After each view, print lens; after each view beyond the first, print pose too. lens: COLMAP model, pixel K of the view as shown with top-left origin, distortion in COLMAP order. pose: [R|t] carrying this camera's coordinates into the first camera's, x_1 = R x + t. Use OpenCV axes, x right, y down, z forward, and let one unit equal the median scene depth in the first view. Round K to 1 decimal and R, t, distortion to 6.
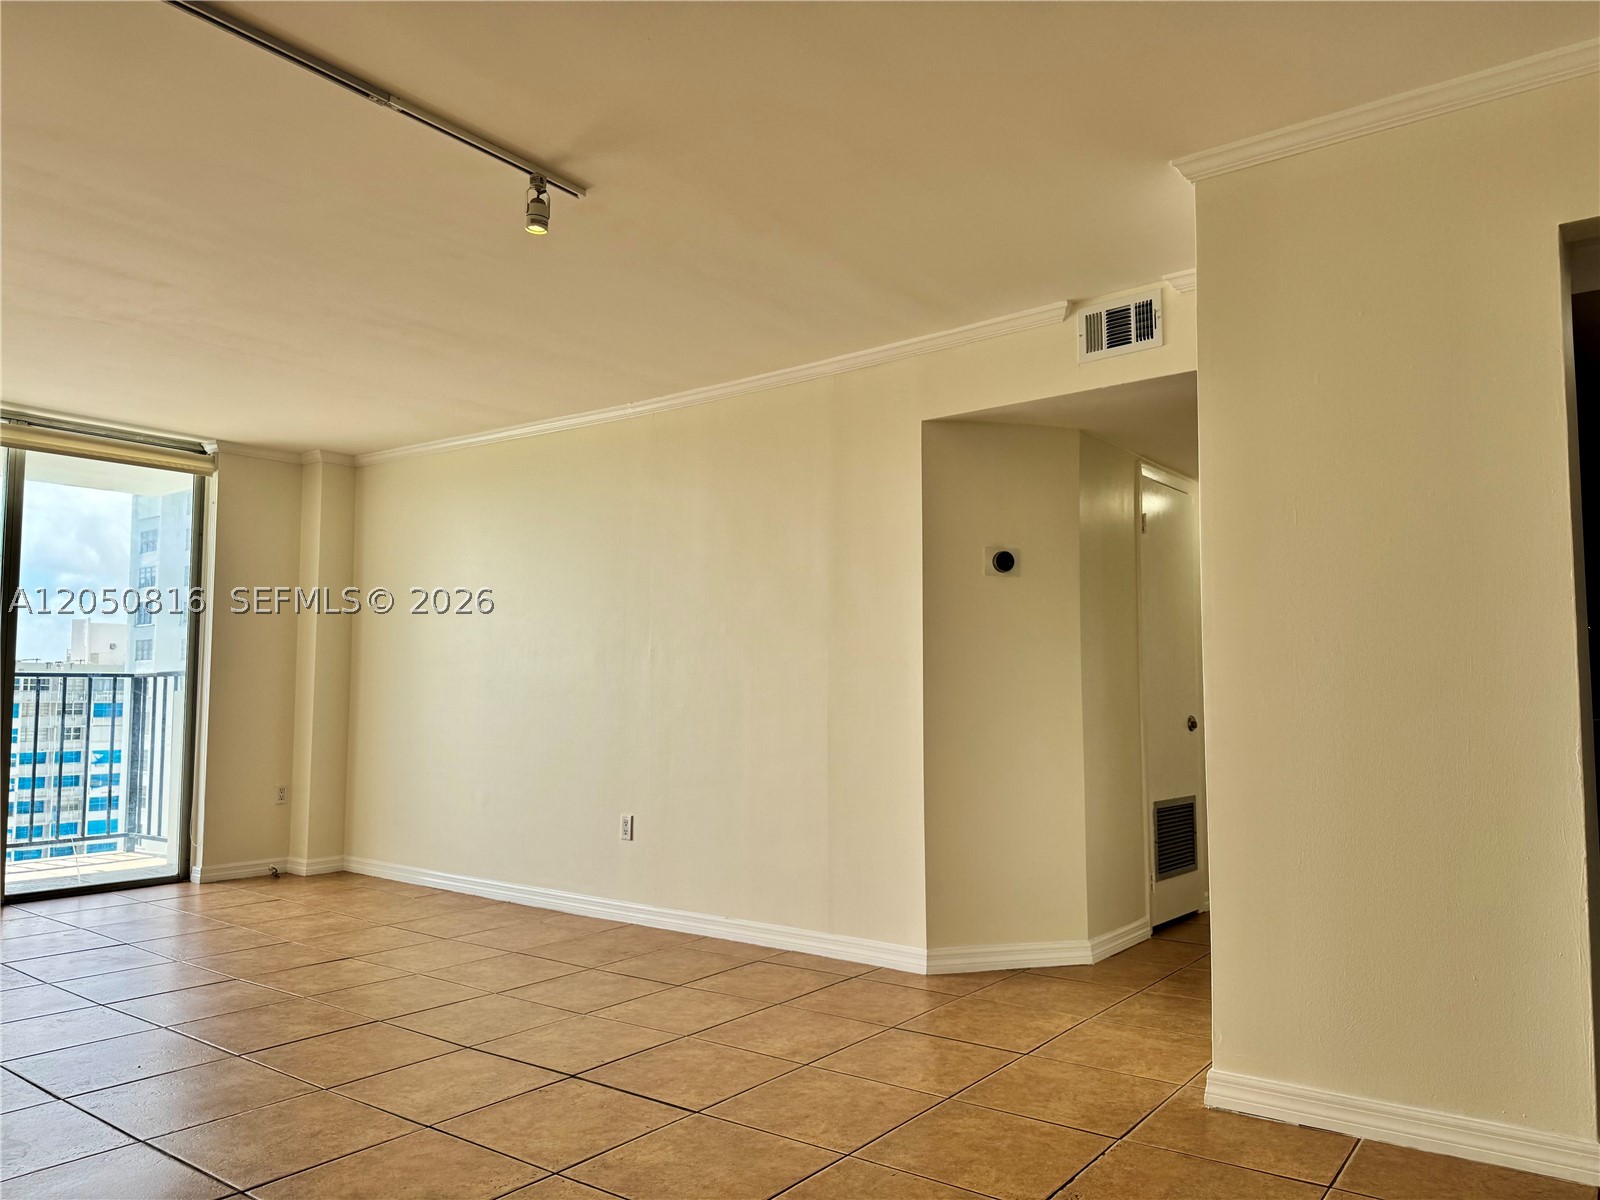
lens RADIAL K [[1142.4, 0, 835.7], [0, 1142.4, 607.7], [0, 0, 1]] dist [0.089209, -0.127695]
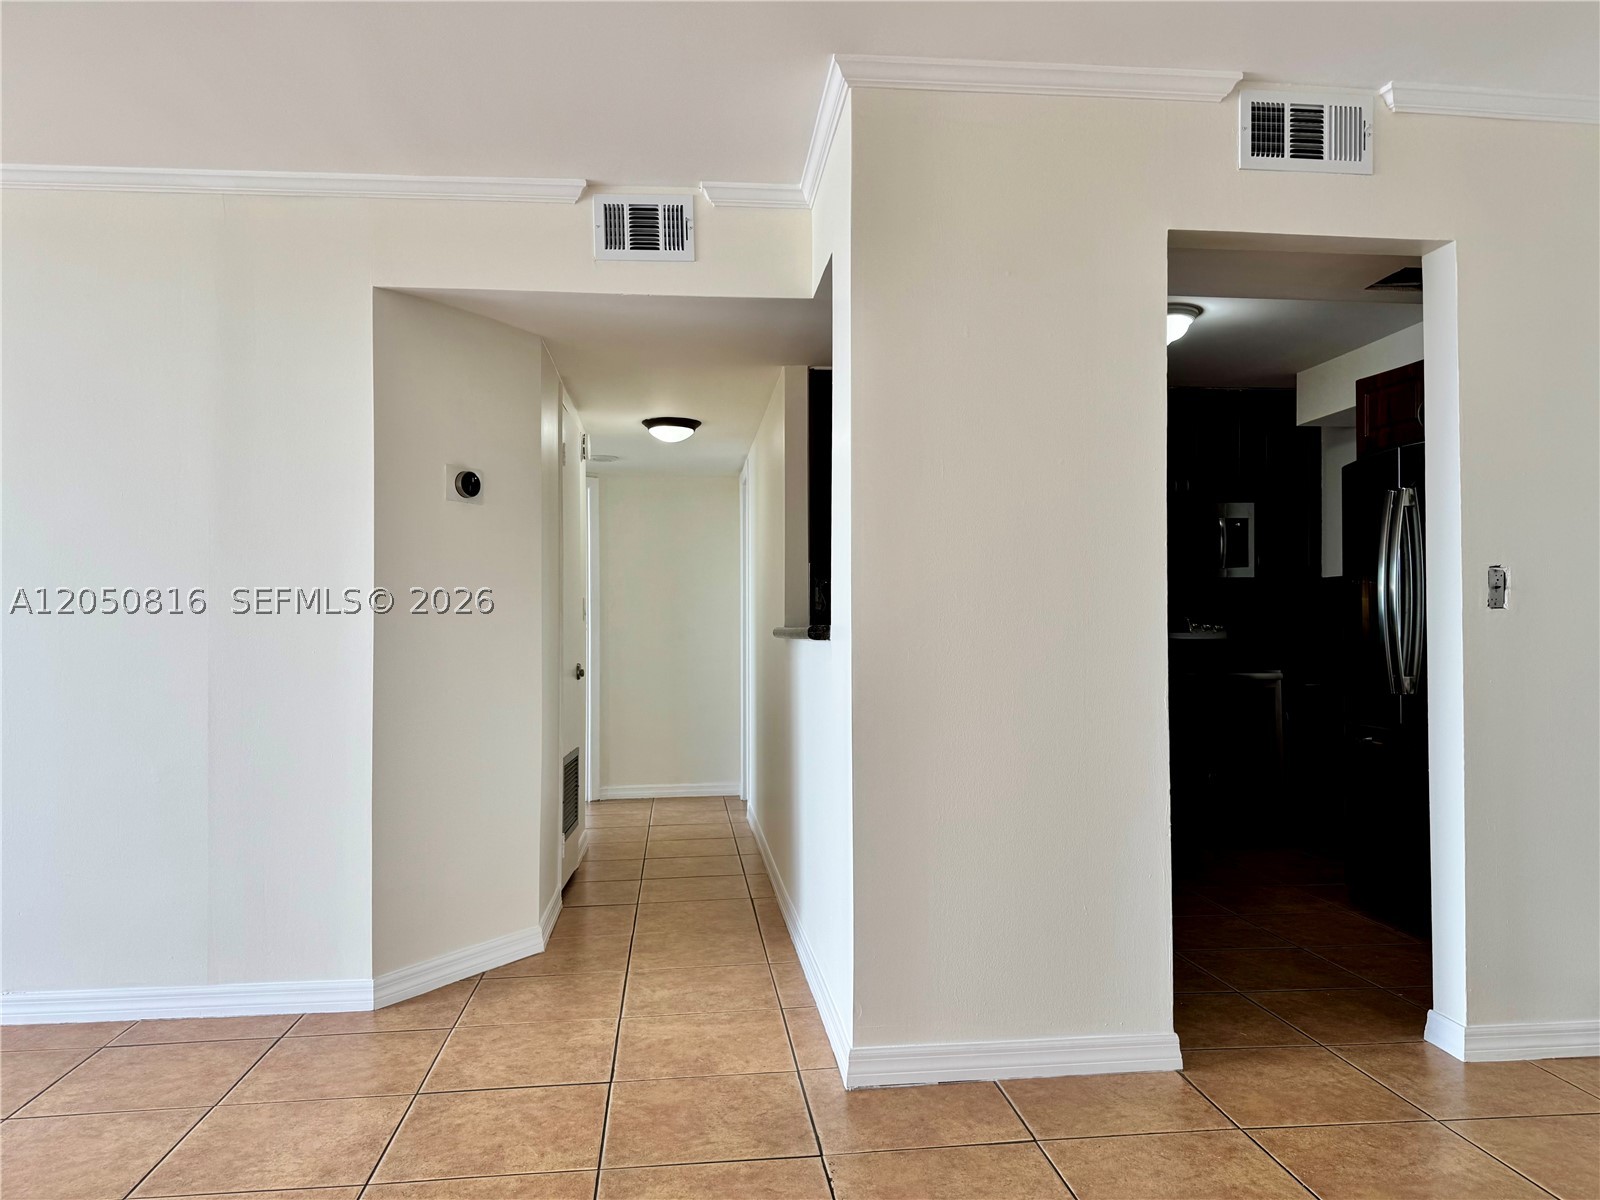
lens RADIAL K [[1146.7, 0, 799.1], [0, 1146.7, 606.9], [0, 0, 1]] dist [0.076163, -0.101591]
pose [[0.730761, 0.006922, 0.682598, -0.265930], [-0.049938, 0.997811, 0.043343, -0.001437], [-0.680804, -0.065761, 0.729508, 0.268075]]
